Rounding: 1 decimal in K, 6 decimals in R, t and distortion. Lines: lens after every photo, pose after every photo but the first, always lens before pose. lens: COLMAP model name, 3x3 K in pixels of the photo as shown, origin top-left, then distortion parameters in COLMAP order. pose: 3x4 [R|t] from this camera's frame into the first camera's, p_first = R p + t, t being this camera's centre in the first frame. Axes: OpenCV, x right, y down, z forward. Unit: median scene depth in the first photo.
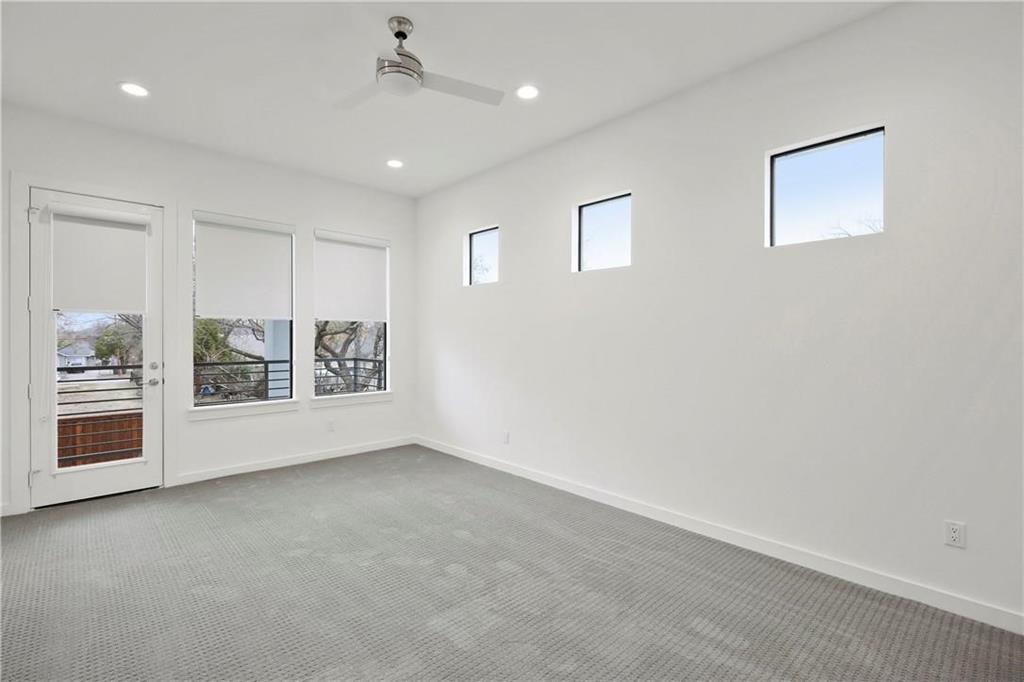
lens RADIAL K [[467.2, 0, 508.2], [0, 467.2, 341.3], [0, 0, 1]] dist [0.005469, -0.002573]
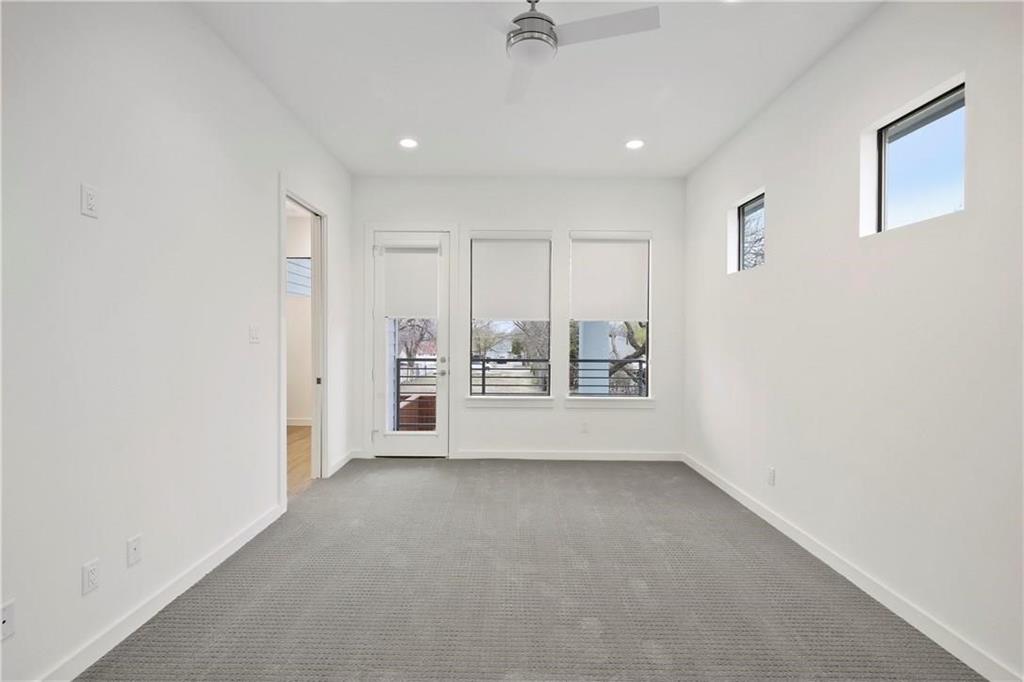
lens RADIAL K [[467.2, 0, 511.7], [0, 467.2, 340.7], [0, 0, 1]] dist [0.005469, -0.002573]
pose [[0.728229, 0.009937, -0.685262, 0.223366], [-0.012761, 0.999918, 0.000938, -0.002050], [0.685215, 0.008062, 0.728296, 0.208845]]
